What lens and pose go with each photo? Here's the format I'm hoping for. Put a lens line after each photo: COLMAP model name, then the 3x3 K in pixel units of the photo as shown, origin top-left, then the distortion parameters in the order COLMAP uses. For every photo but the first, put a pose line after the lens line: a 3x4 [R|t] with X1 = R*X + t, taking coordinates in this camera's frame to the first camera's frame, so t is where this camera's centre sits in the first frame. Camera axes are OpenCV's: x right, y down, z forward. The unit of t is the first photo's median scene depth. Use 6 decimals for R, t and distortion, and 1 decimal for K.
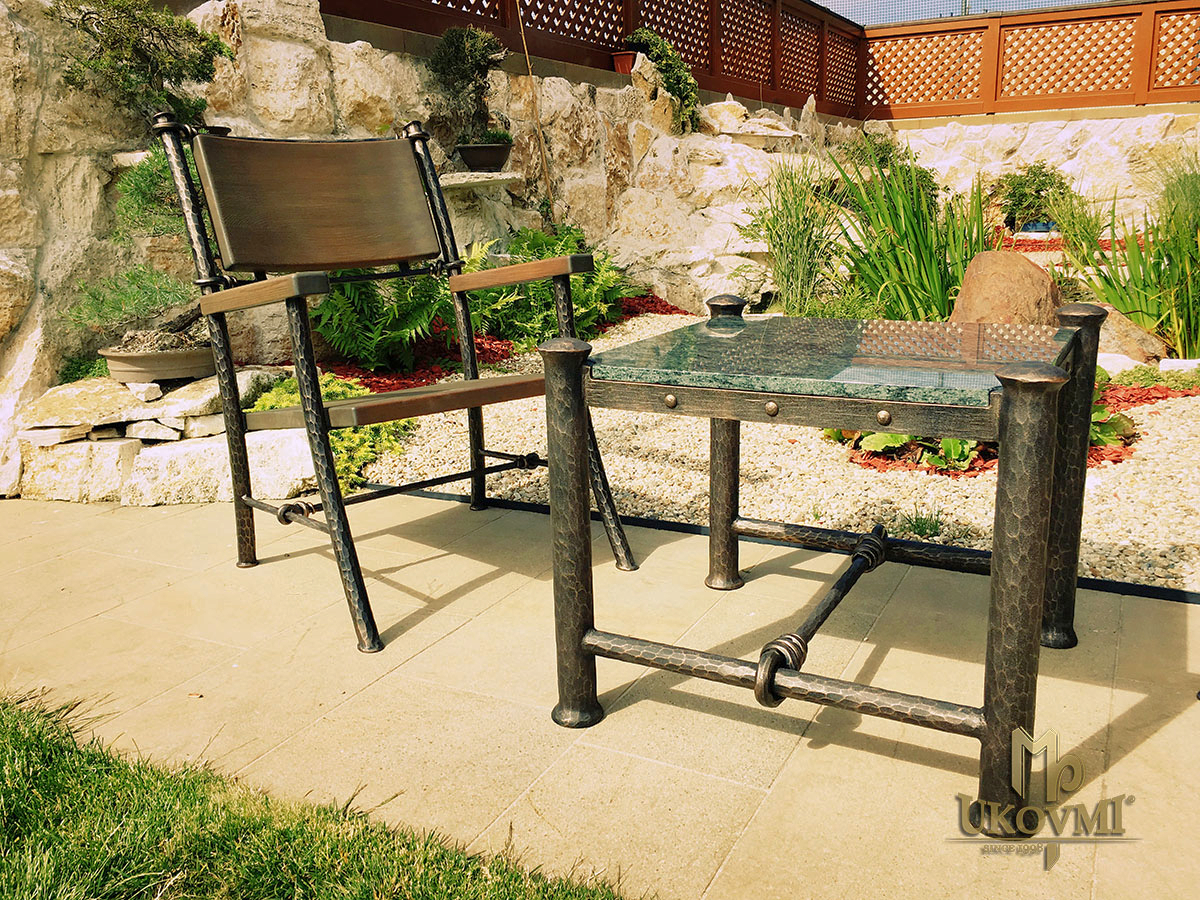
lens RADIAL K [[1040.0, 0, 599.3], [0, 1040.0, 426.7], [0, 0, 1]] dist [0.056148, -0.063868]
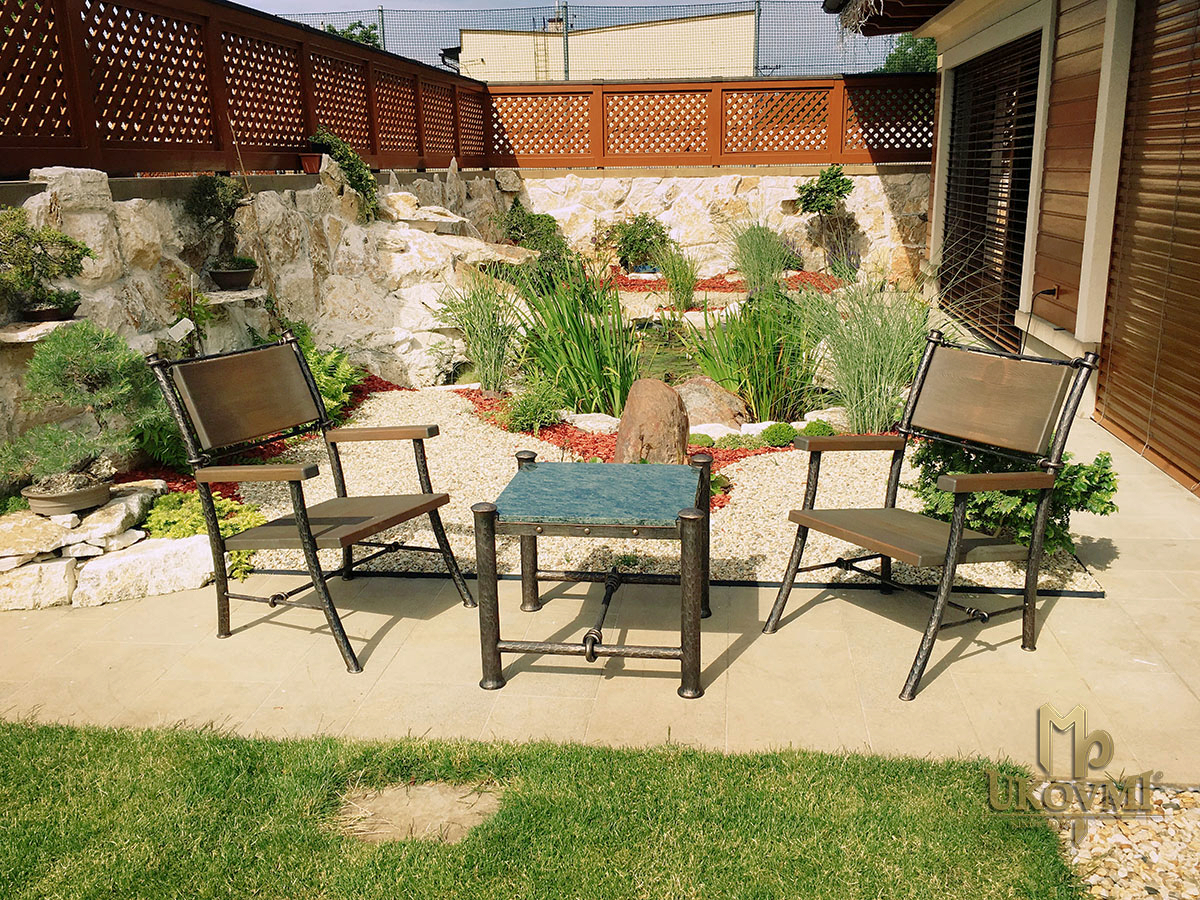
lens RADIAL K [[1040.0, 0, 597.6], [0, 1040.0, 450.1], [0, 0, 1]] dist [0.056148, -0.063868]
pose [[0.938987, -0.081009, 0.334278, -0.137230], [0.076147, 0.996713, 0.027645, -0.062673], [-0.335419, -0.000504, 0.942069, -0.283273]]
